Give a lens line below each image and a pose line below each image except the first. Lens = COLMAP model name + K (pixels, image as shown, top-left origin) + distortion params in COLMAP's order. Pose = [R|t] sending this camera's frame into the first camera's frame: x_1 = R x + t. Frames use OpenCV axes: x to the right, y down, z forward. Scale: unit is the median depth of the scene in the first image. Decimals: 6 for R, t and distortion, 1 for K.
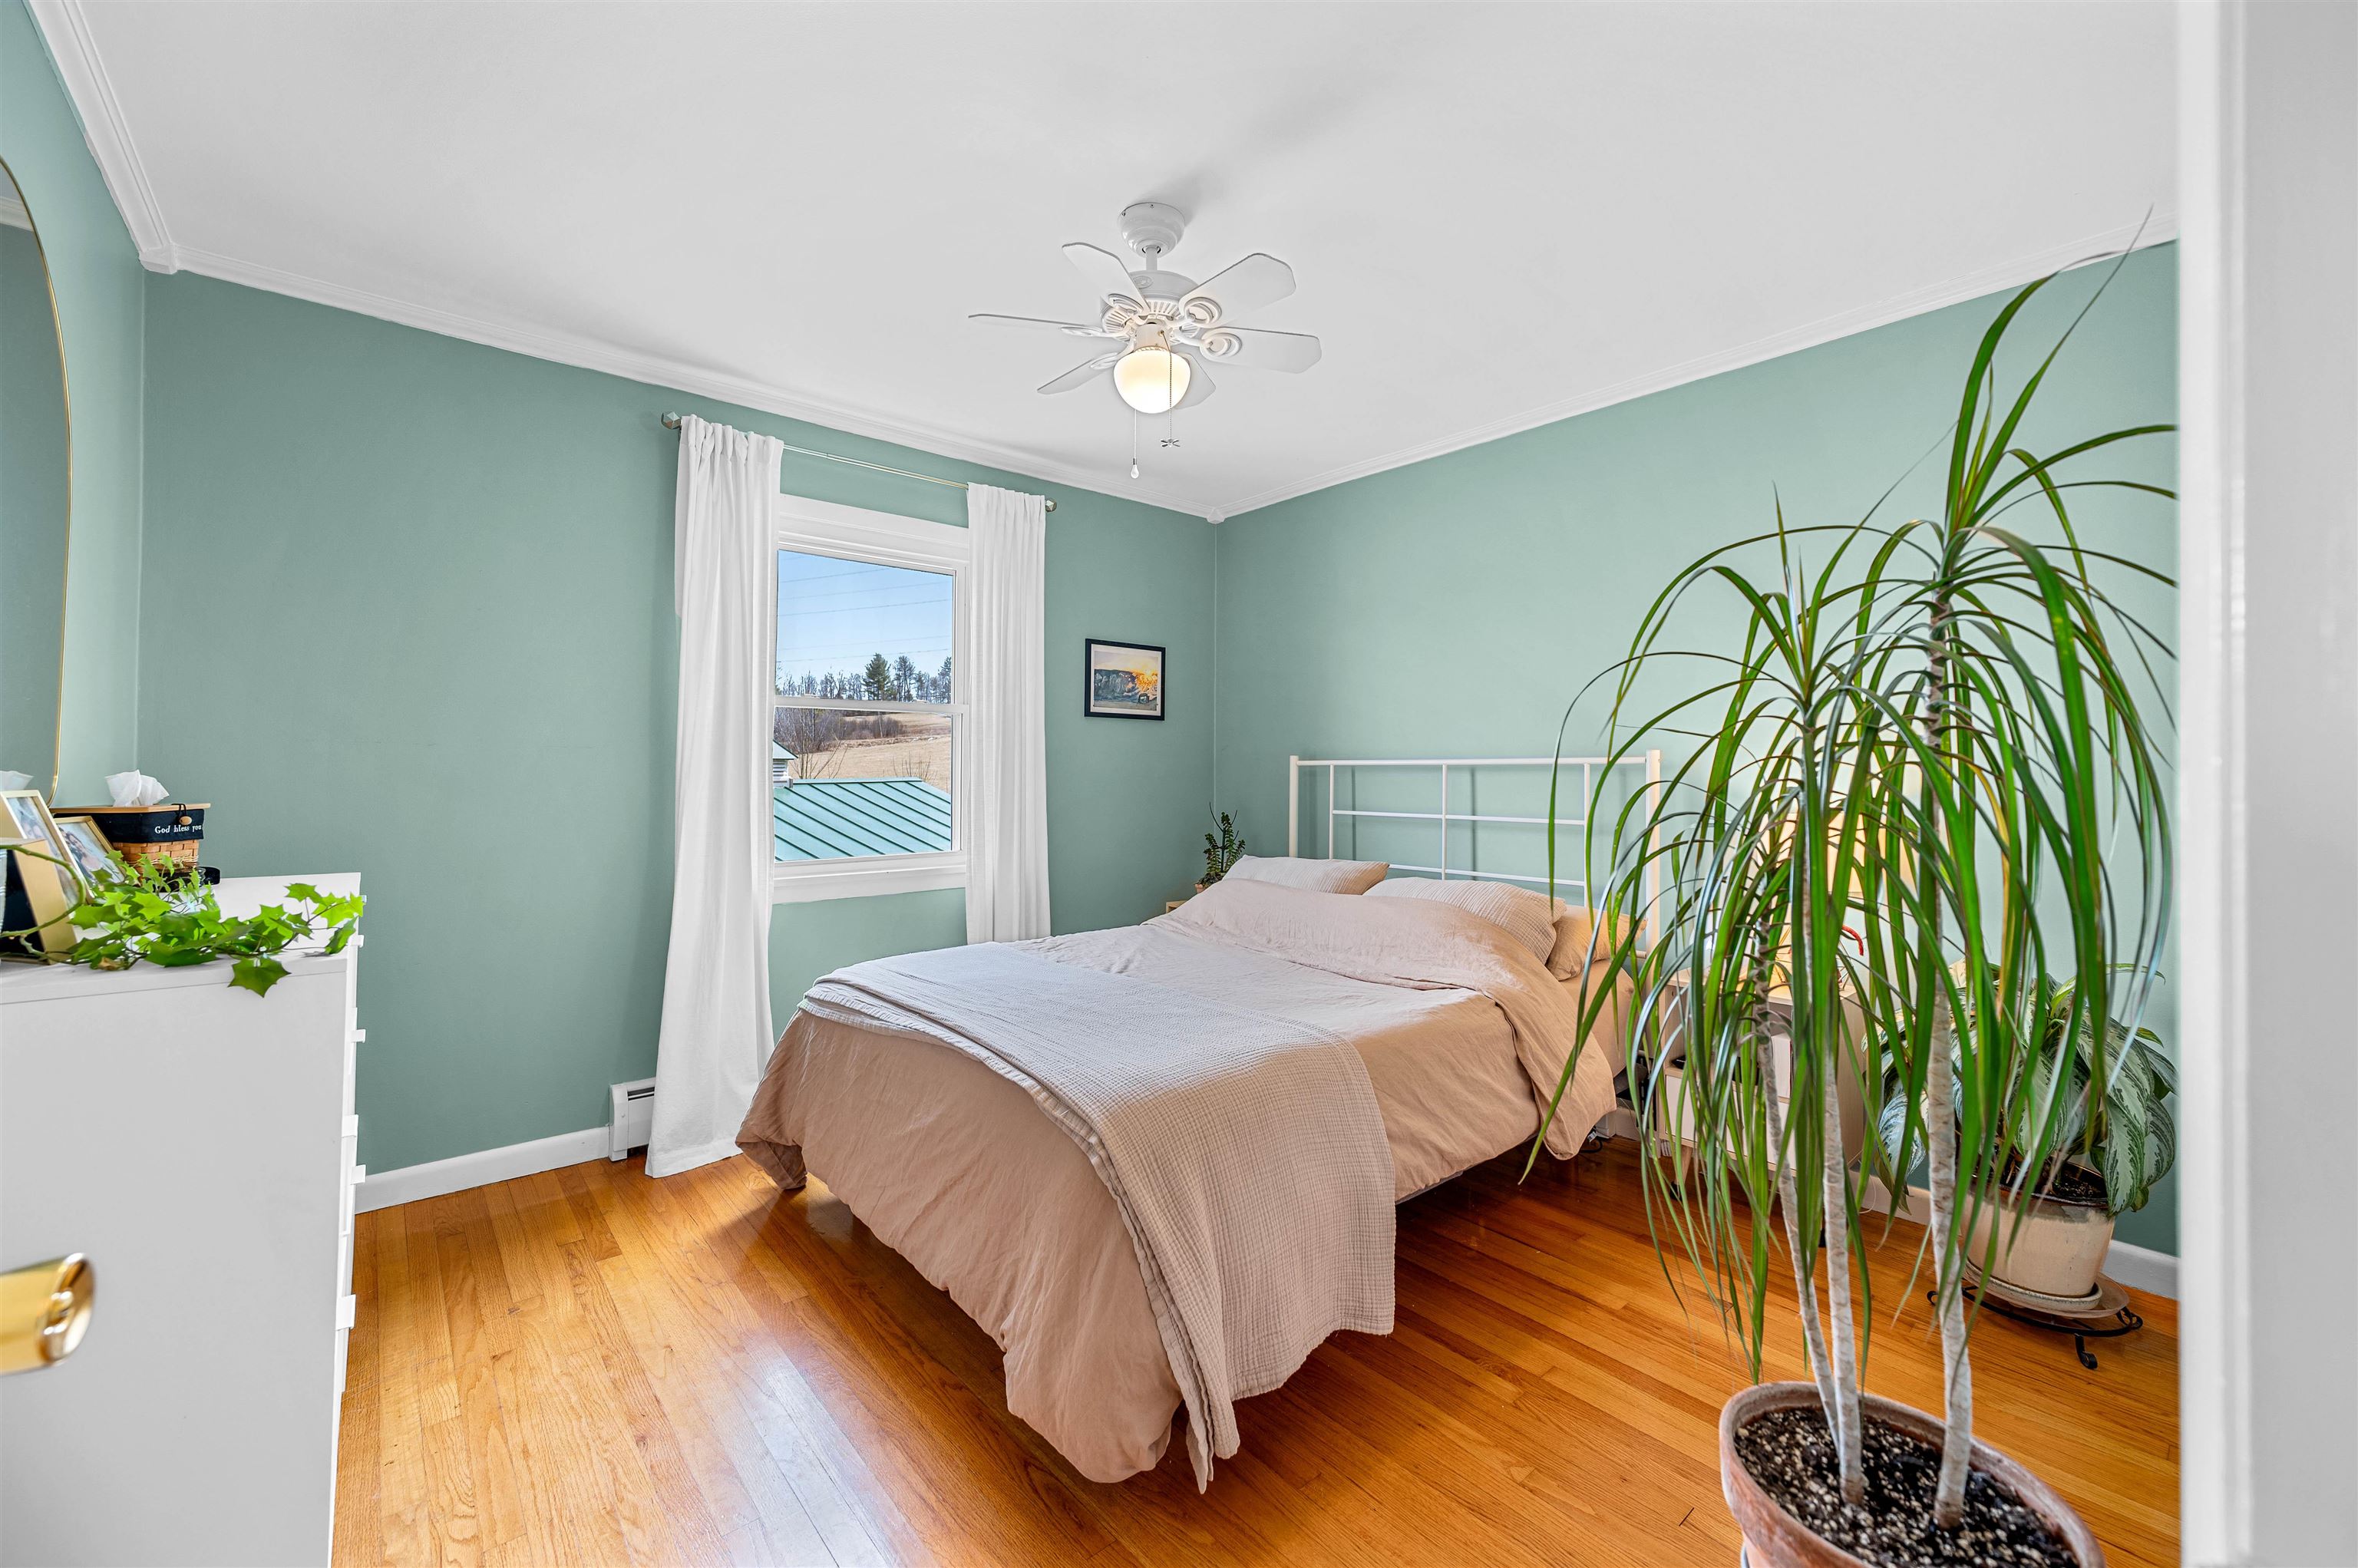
lens RADIAL K [[939.3, 0, 1167.3], [0, 939.3, 749.9], [0, 0, 1]] dist [-0.001851, 0.000685]
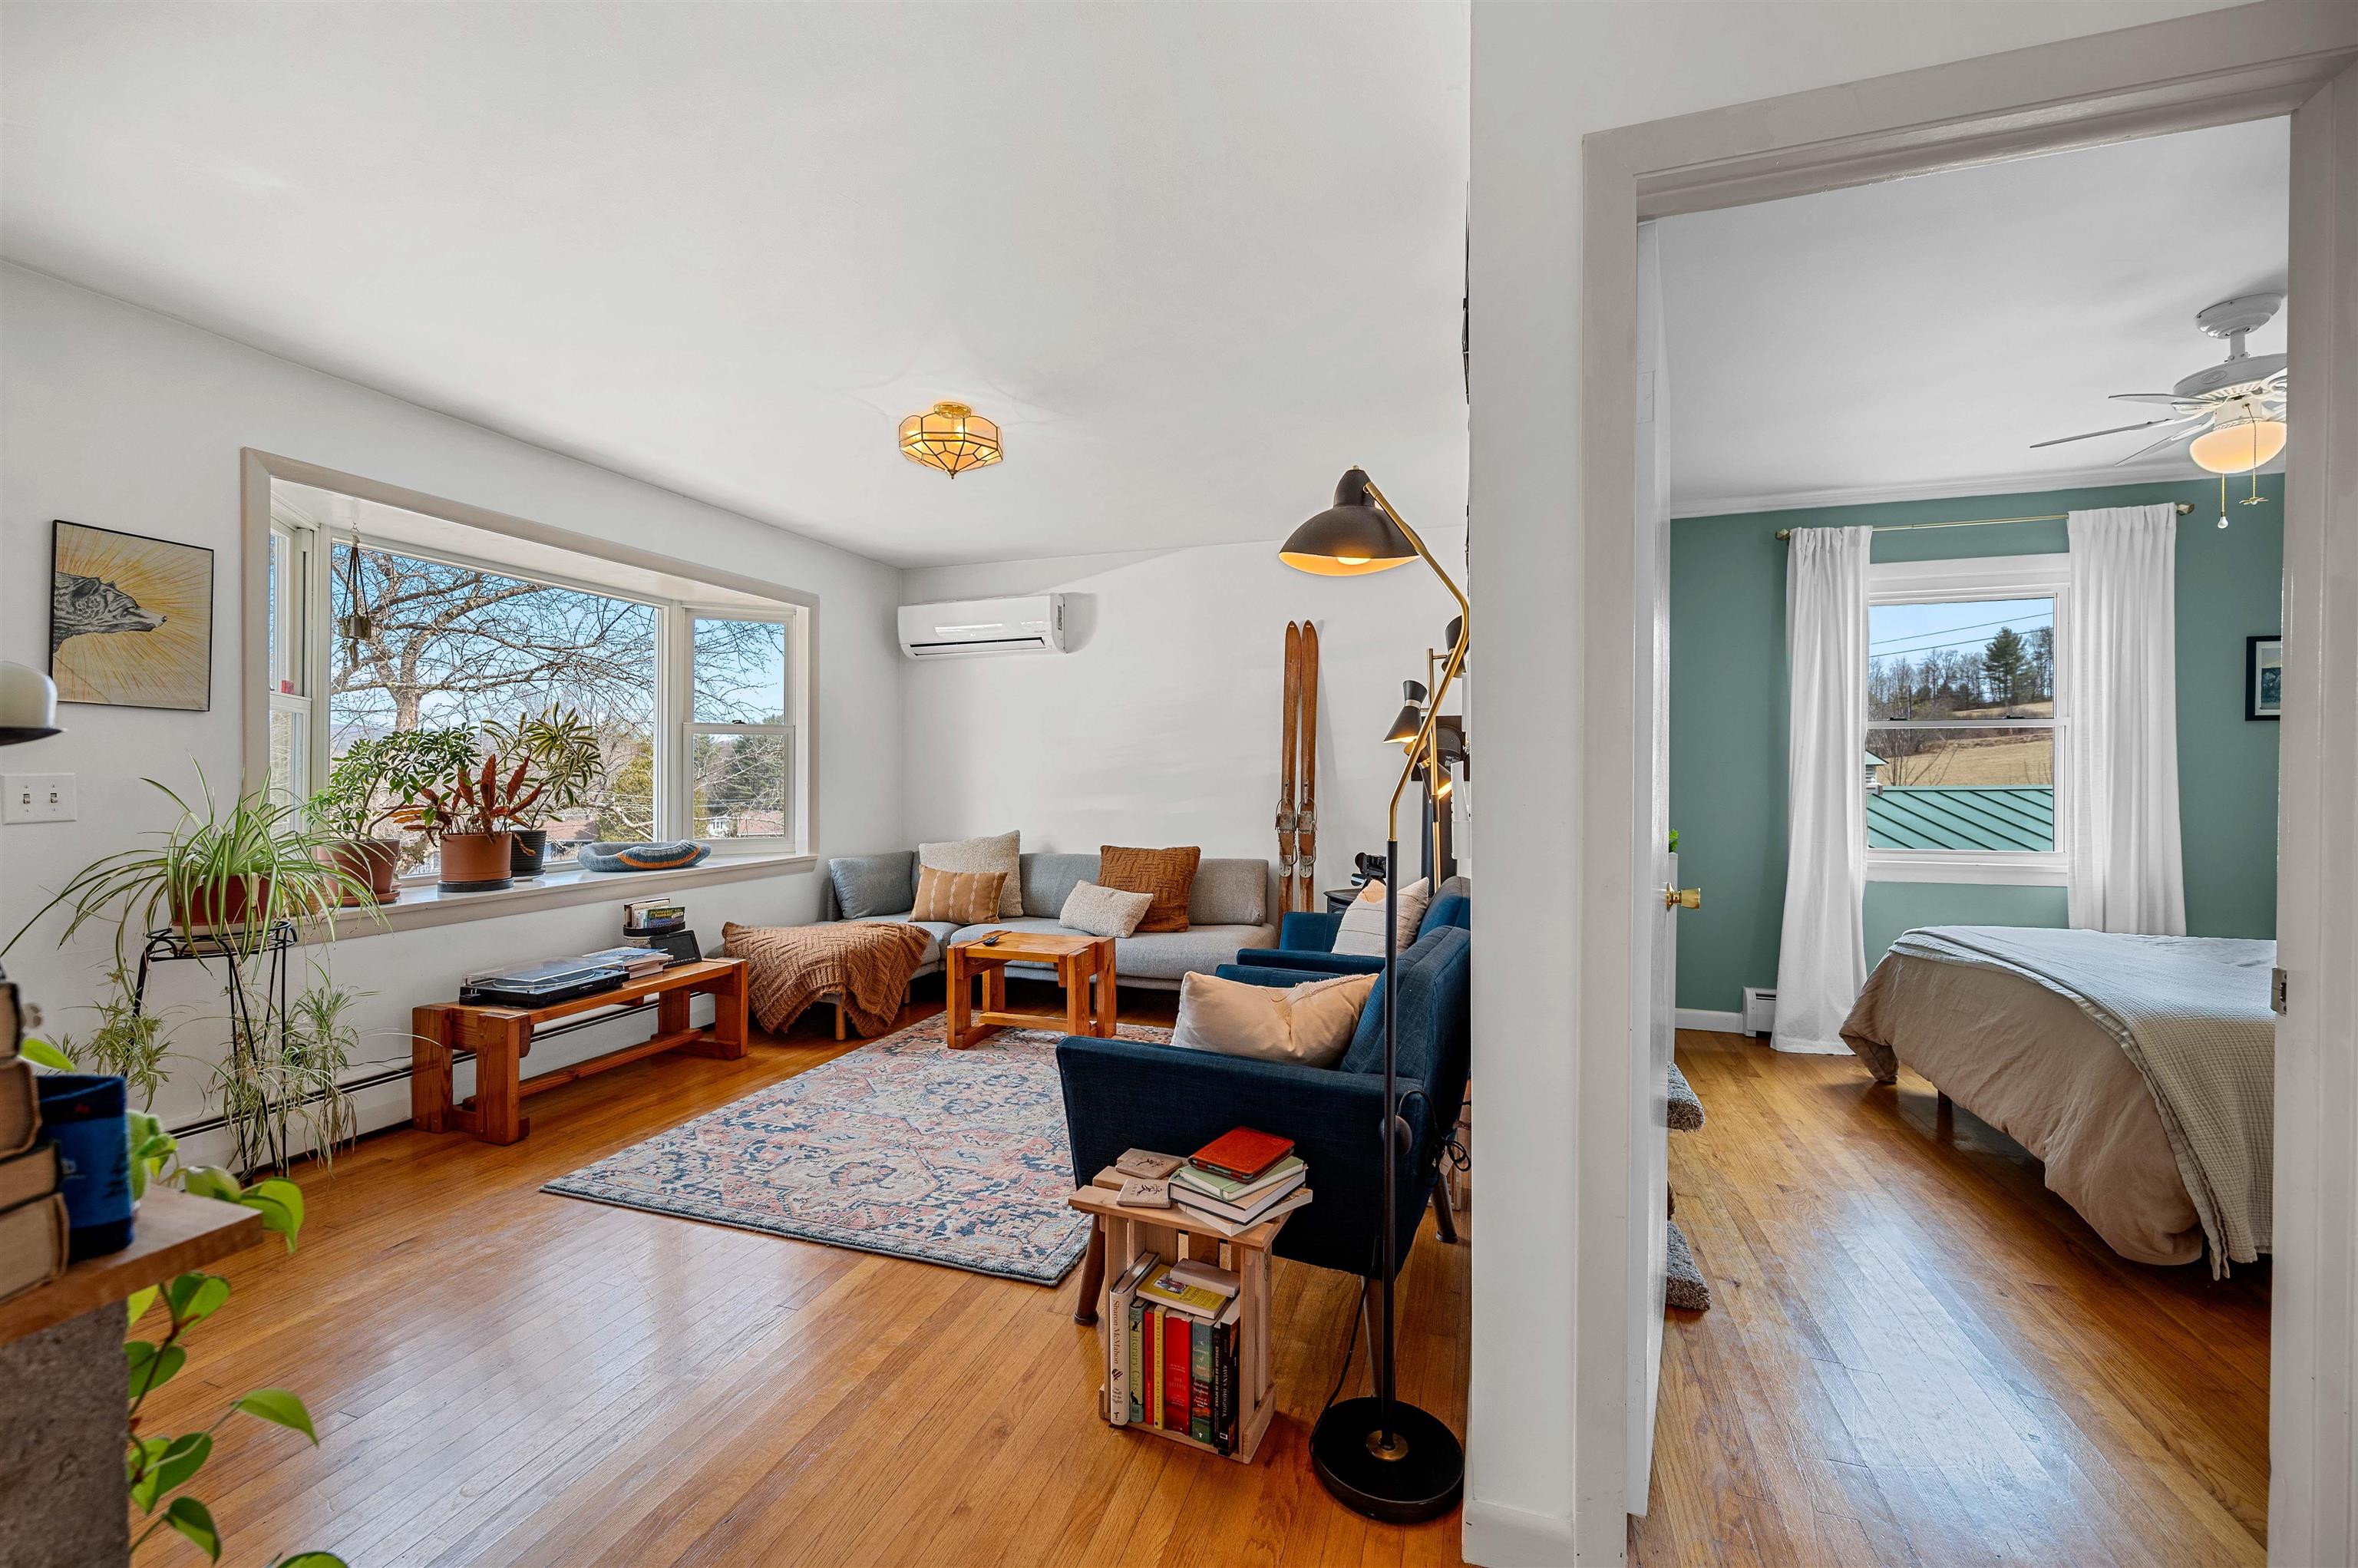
lens RADIAL K [[939.3, 0, 1179.4], [0, 939.3, 775.1], [0, 0, 1]] dist [-0.001851, 0.000685]
pose [[0.521658, 0.001356, -0.853154, 0.246364], [0.017185, 0.999779, 0.012097, -0.017695], [0.852982, -0.020972, 0.521520, -0.621220]]
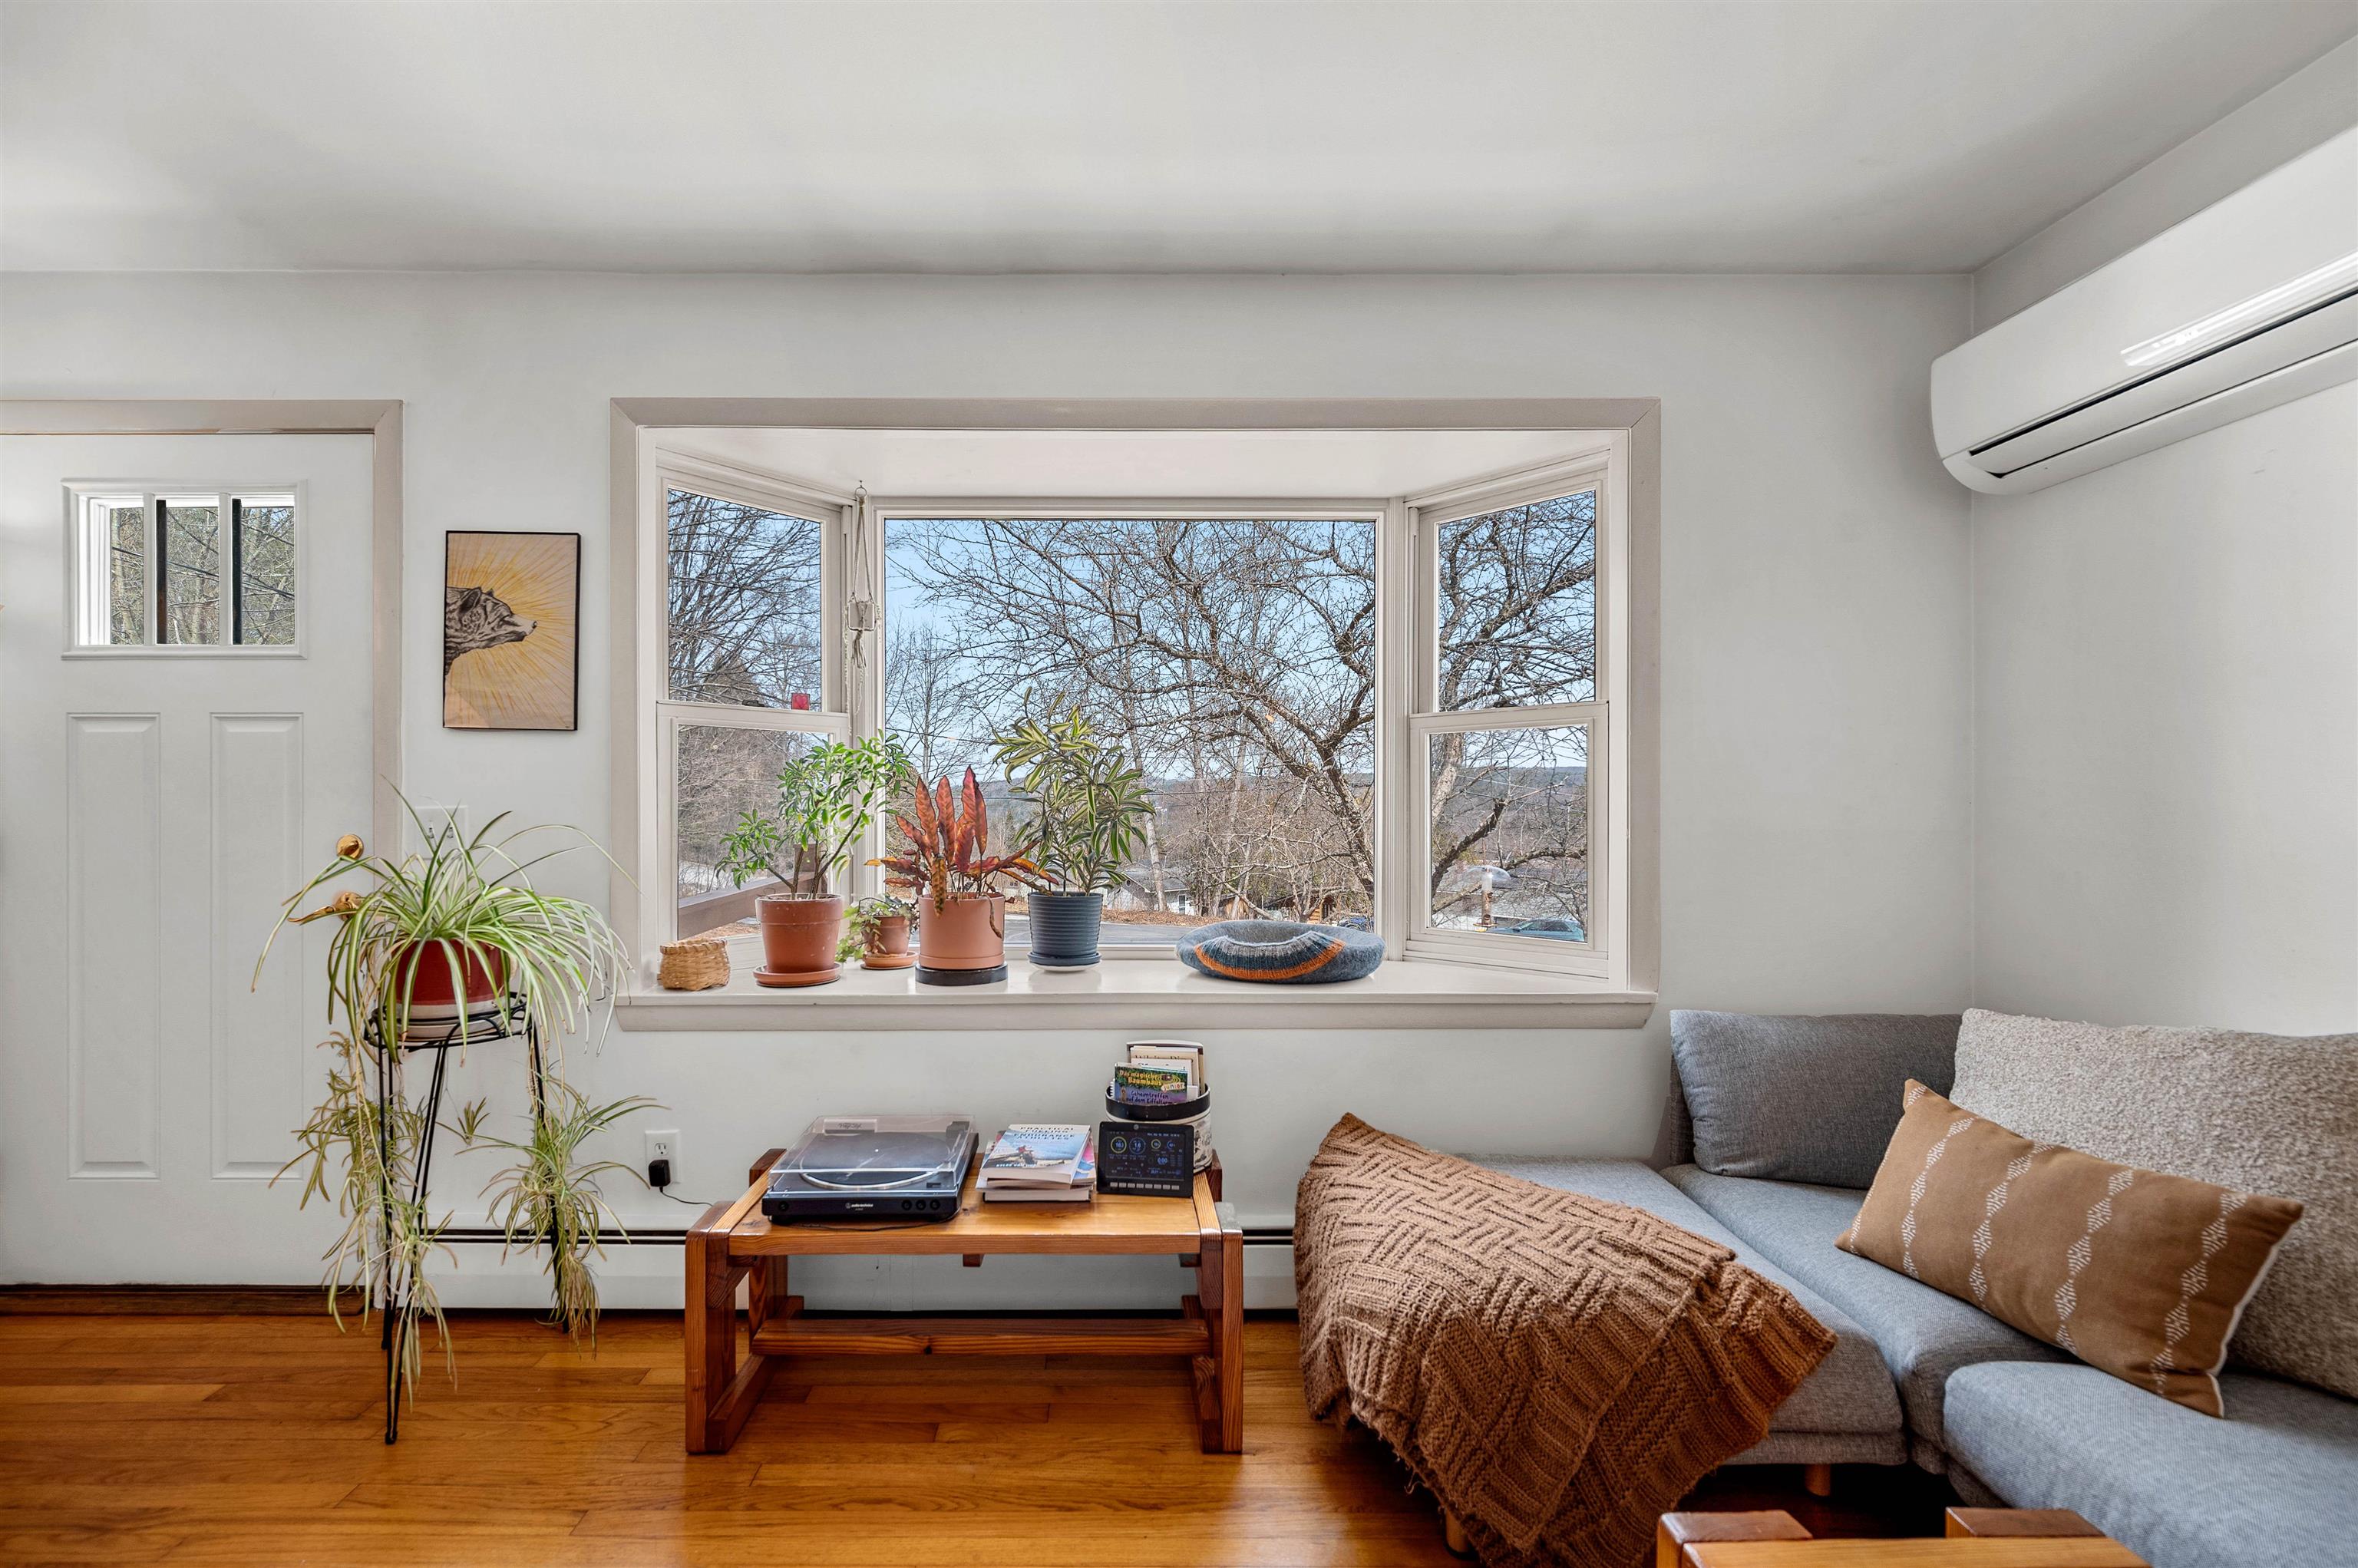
lens RADIAL K [[939.3, 0, 1138.8], [0, 939.3, 812.9], [0, 0, 1]] dist [-0.001851, 0.000685]
pose [[-0.639049, 0.001765, -0.769164, -0.860232], [0.016258, 0.999805, -0.011214, -0.001491], [0.768994, -0.019672, -0.638953, -0.060867]]
